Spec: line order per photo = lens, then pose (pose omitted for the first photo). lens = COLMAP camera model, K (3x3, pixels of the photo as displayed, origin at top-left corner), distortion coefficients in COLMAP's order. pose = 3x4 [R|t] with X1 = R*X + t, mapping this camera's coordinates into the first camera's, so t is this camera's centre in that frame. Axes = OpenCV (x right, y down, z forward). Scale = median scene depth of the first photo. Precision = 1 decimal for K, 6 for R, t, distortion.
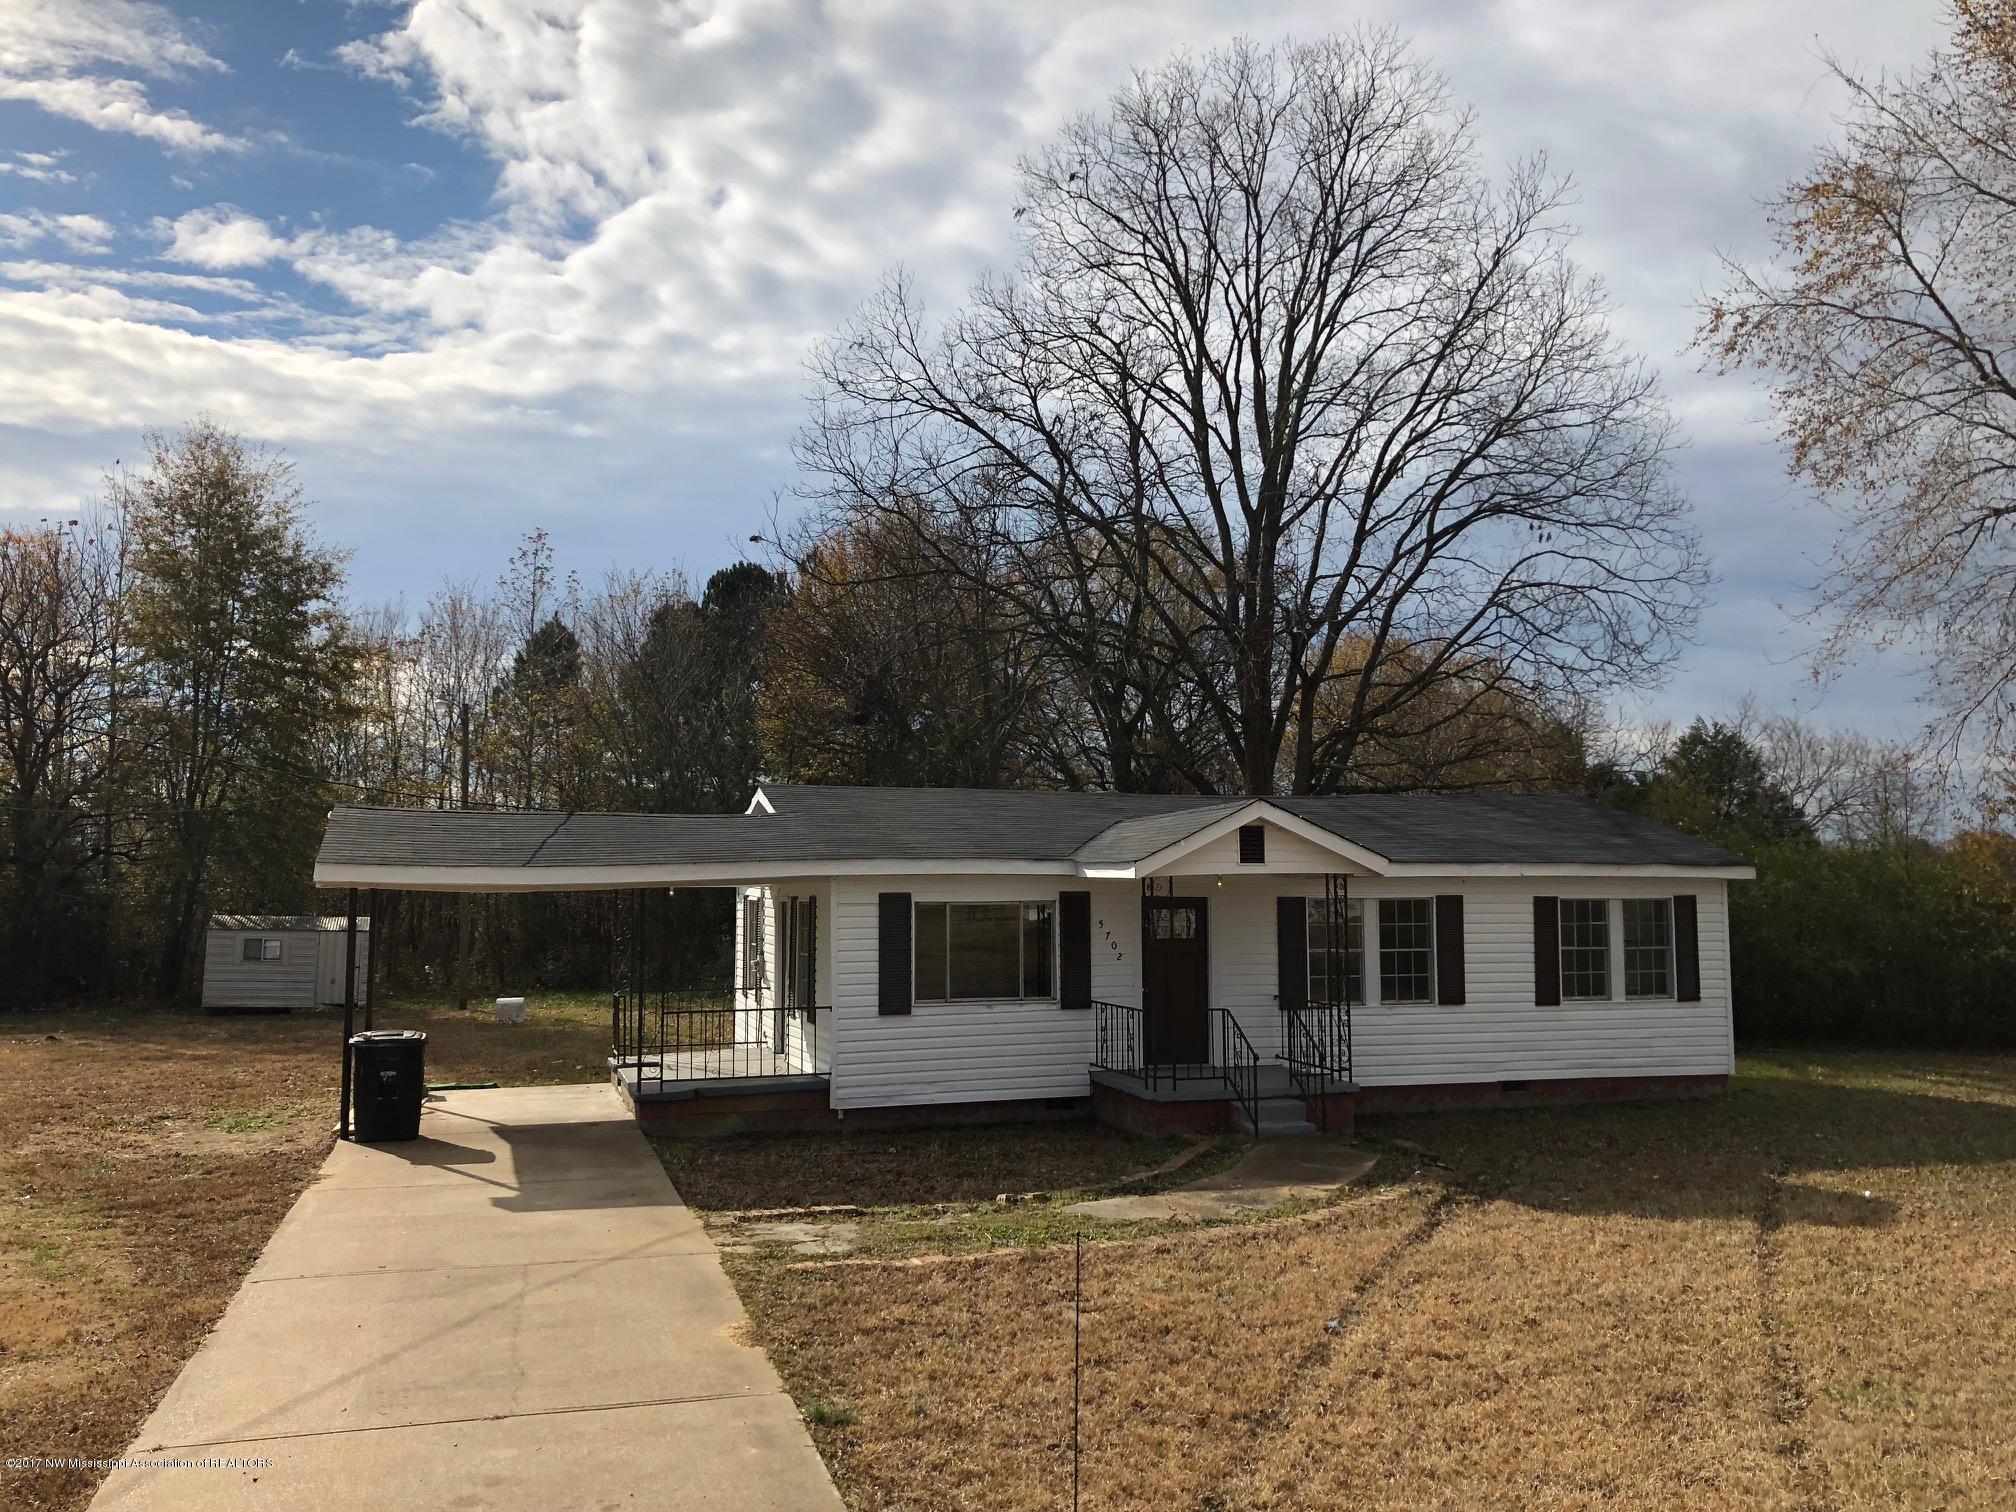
lens RADIAL K [[1681.0, 0, 996.6], [0, 1681.0, 744.4], [0, 0, 1]] dist [0.070850, -0.080721]
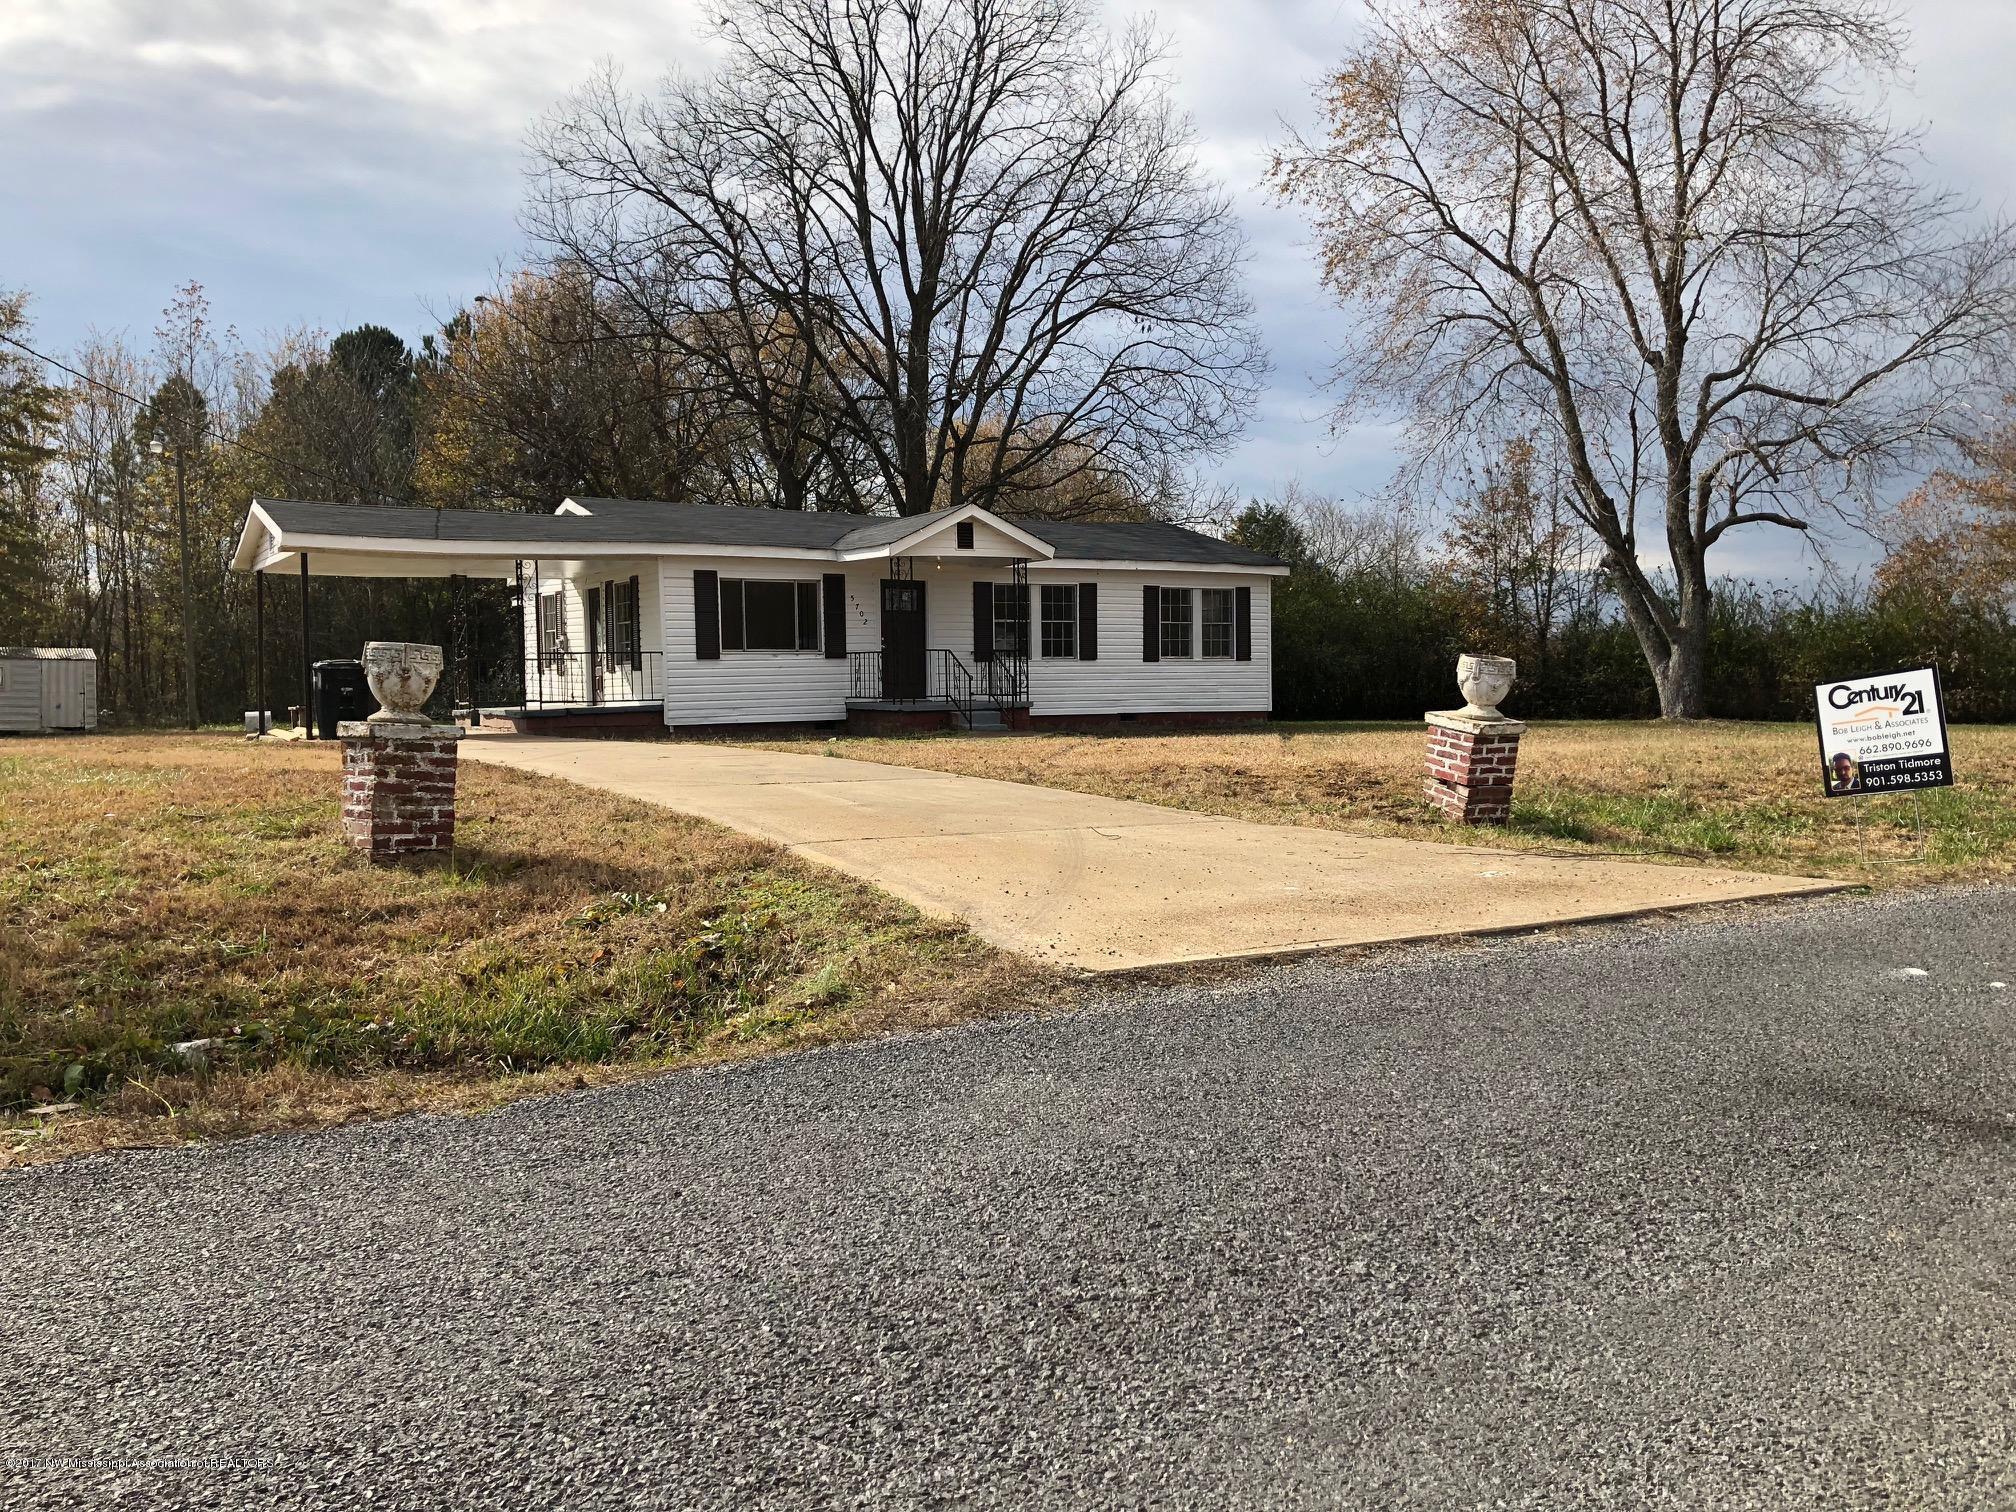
lens RADIAL K [[1681.0, 0, 996.6], [0, 1681.0, 744.4], [0, 0, 1]] dist [0.070850, -0.080721]
pose [[0.970721, -0.019450, 0.239420, -0.128099], [-0.009726, 0.992716, 0.120082, 0.049159], [-0.240012, -0.118895, 0.963462, -0.308651]]
